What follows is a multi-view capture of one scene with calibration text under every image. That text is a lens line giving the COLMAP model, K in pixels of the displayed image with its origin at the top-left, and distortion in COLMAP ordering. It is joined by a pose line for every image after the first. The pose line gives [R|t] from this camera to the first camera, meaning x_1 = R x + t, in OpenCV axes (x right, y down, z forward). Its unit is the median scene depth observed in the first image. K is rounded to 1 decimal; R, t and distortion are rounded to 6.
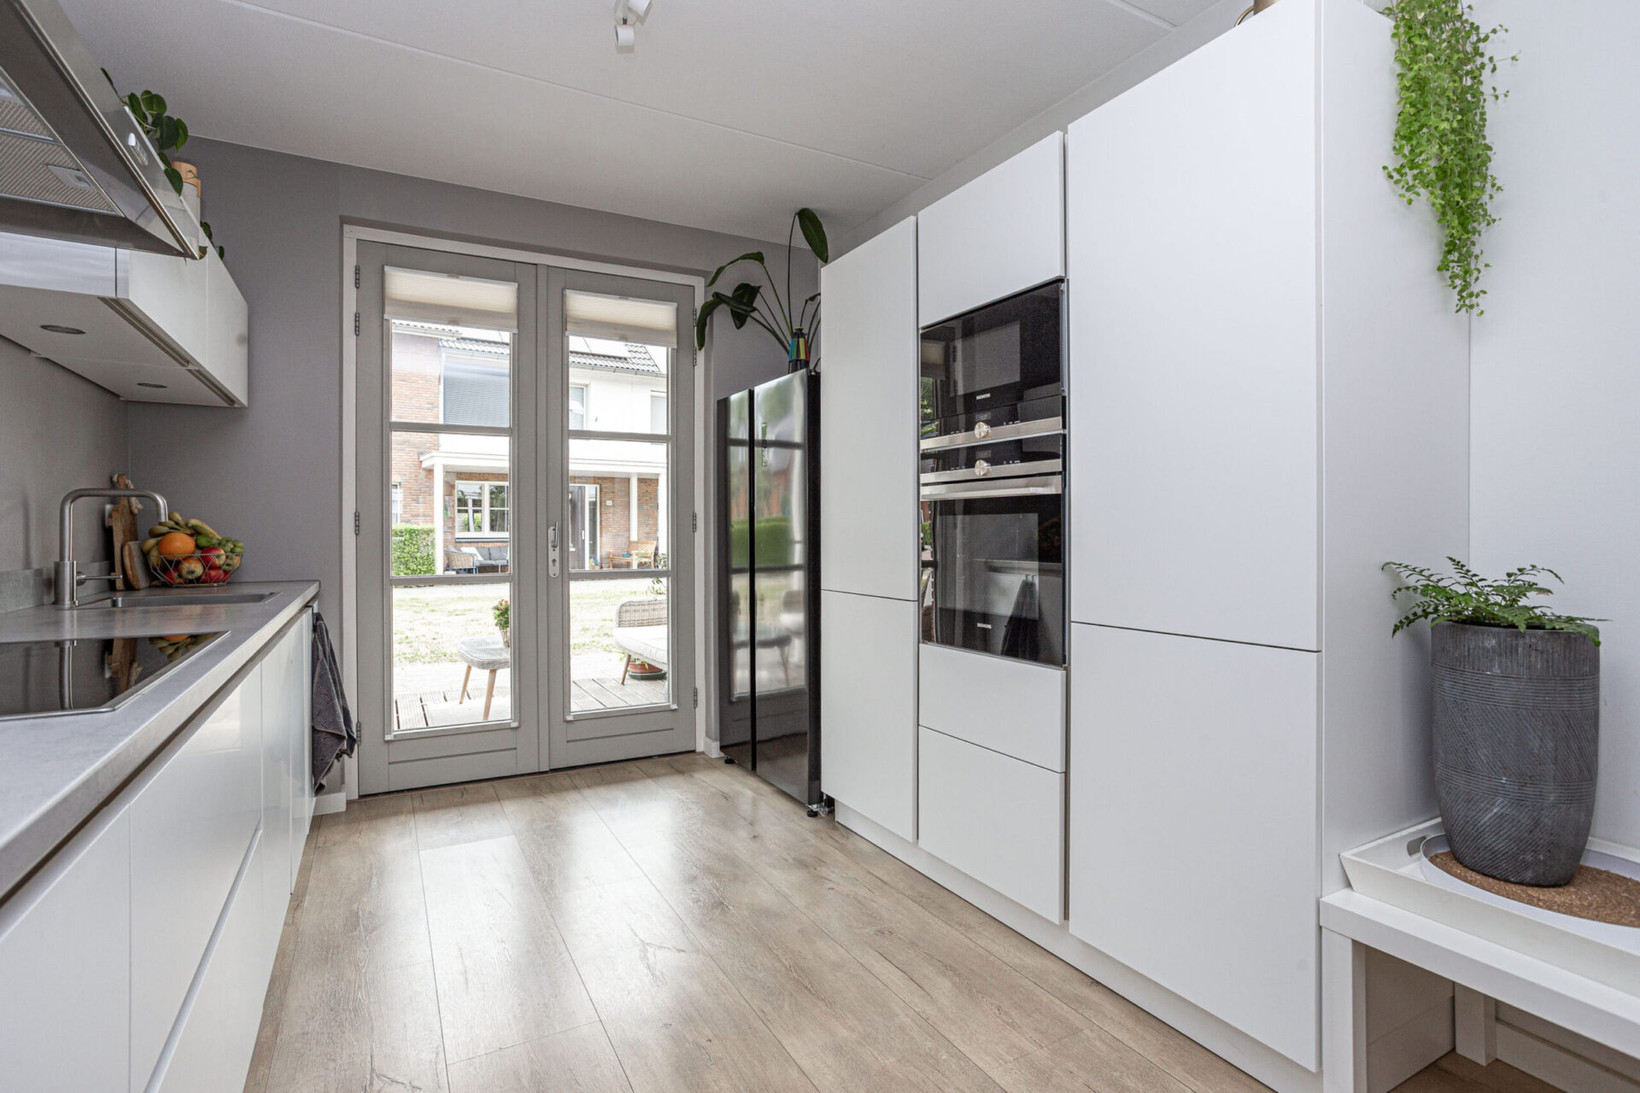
lens RADIAL K [[809.8, 0, 811.0], [0, 809.8, 541.9], [0, 0, 1]] dist [-0.044821, 0.038348]
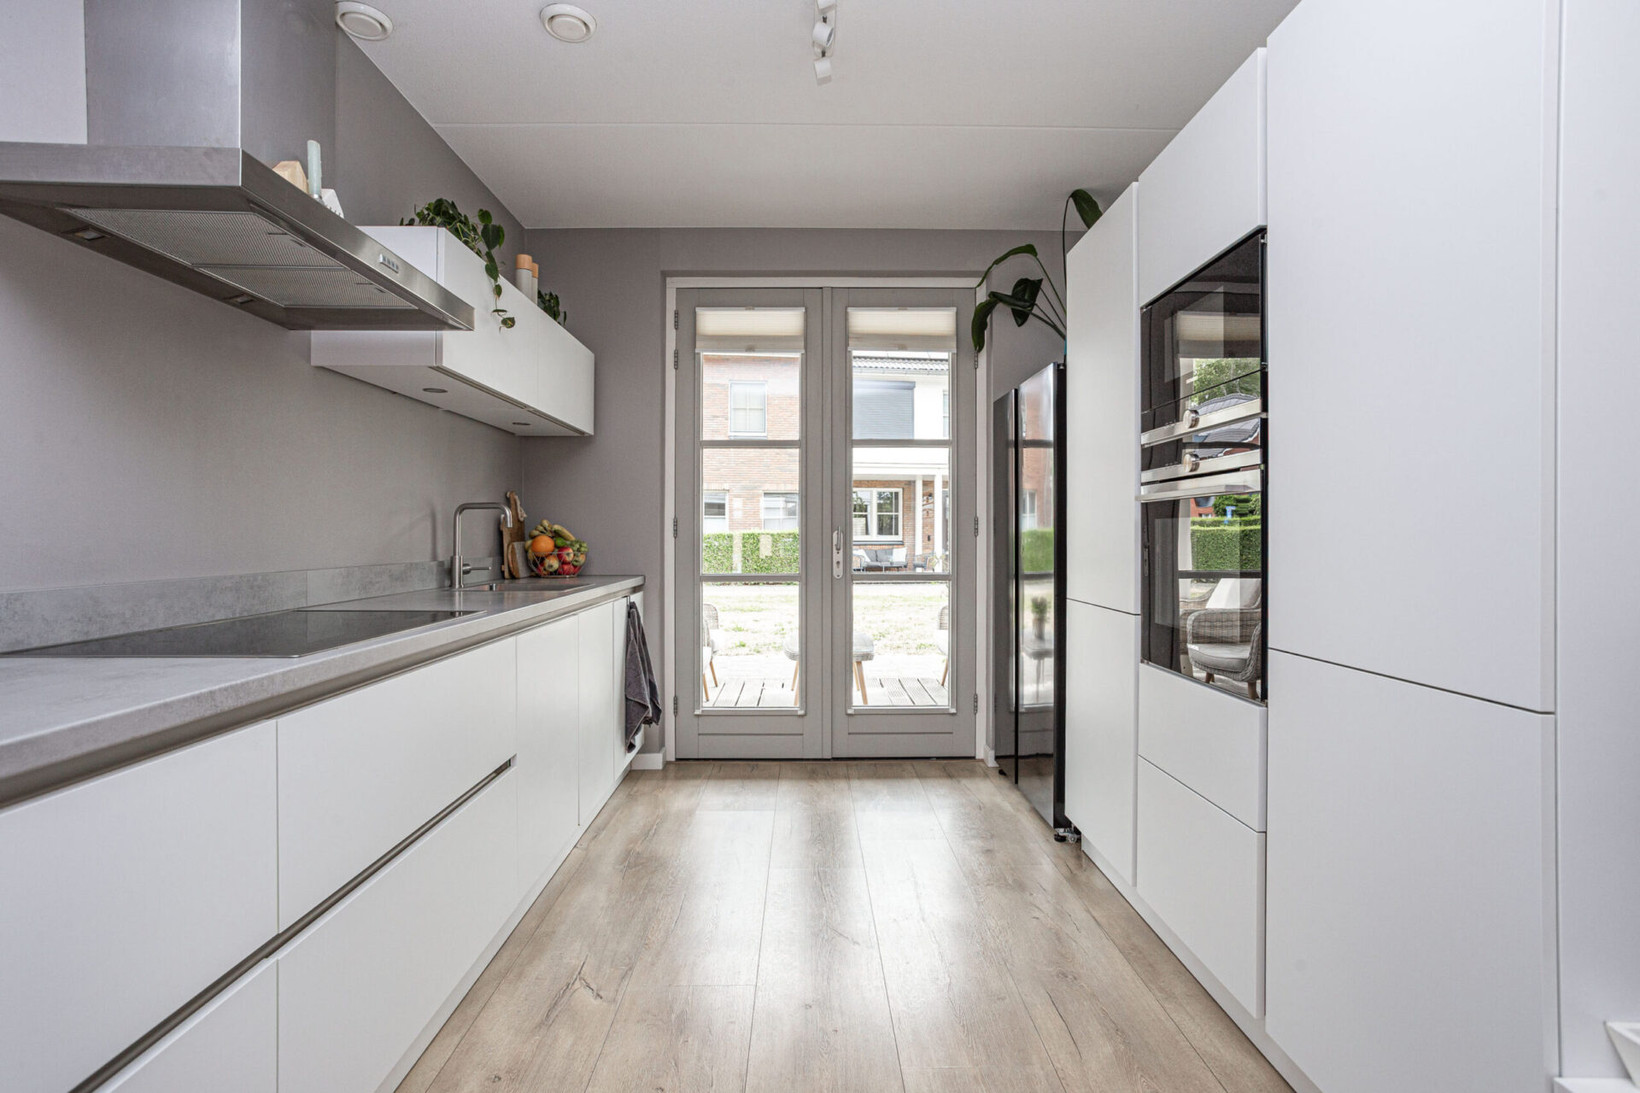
lens RADIAL K [[809.8, 0, 811.0], [0, 809.8, 541.9], [0, 0, 1]] dist [-0.044821, 0.038348]
pose [[0.885085, 0.006289, -0.465387, 0.167816], [-0.008367, 0.999962, -0.002398, -0.001434], [0.465354, 0.006016, 0.885104, 0.037893]]
